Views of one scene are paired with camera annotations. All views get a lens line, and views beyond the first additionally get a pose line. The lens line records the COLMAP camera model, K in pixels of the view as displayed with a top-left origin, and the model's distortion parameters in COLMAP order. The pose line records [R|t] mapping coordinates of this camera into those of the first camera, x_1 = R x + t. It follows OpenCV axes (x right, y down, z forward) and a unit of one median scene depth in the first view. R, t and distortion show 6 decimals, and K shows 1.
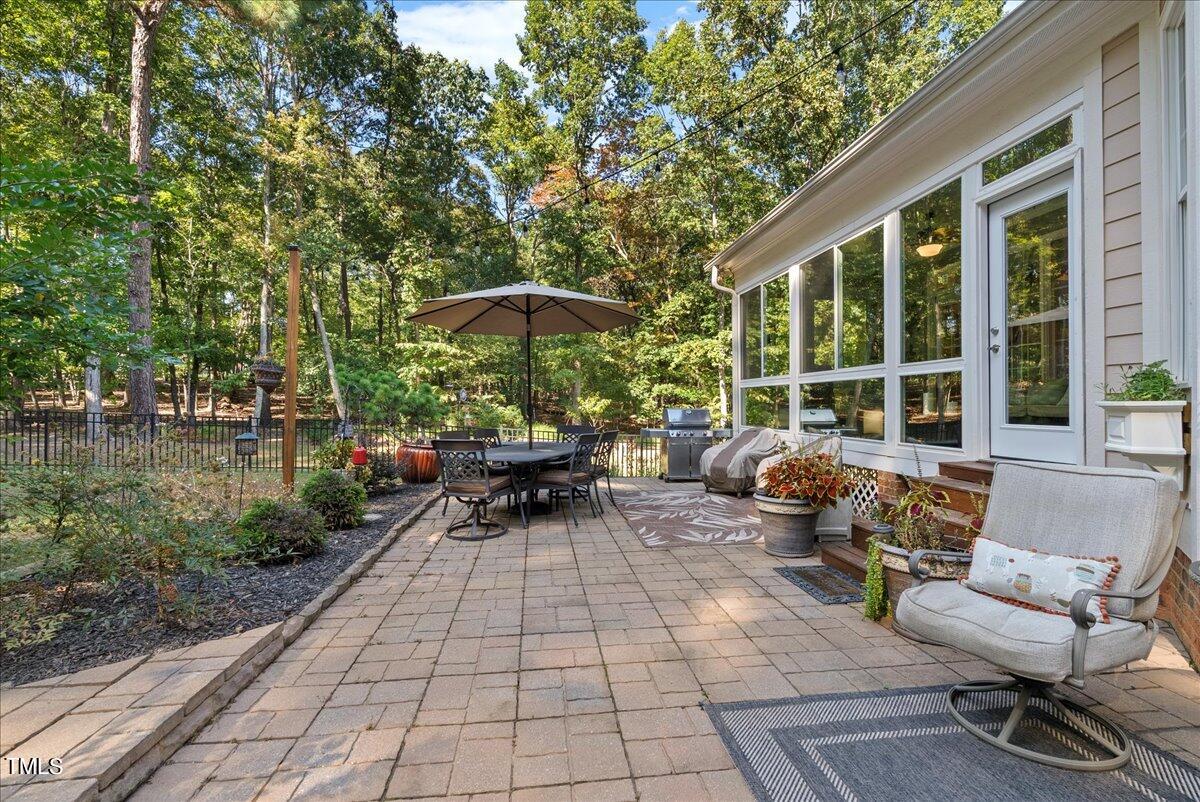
lens RADIAL K [[566.4, 0, 611.5], [0, 566.4, 397.2], [0, 0, 1]] dist [-0.013682, 0.004455]
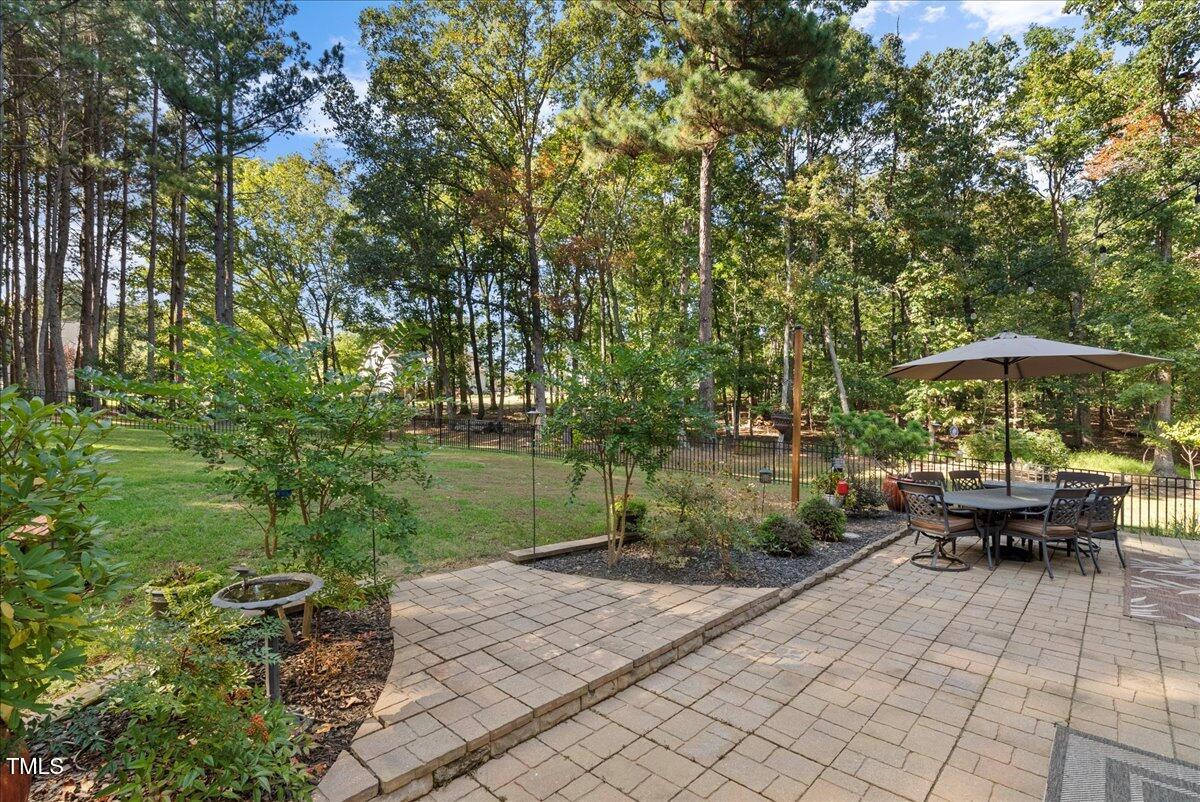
lens RADIAL K [[566.4, 0, 598.7], [0, 566.4, 399.5], [0, 0, 1]] dist [-0.013682, 0.004455]
pose [[0.637055, -0.011479, -0.770733, 0.064853], [-0.001108, 0.999874, -0.015807, -0.024620], [0.770817, 0.010924, 0.636963, -0.086470]]
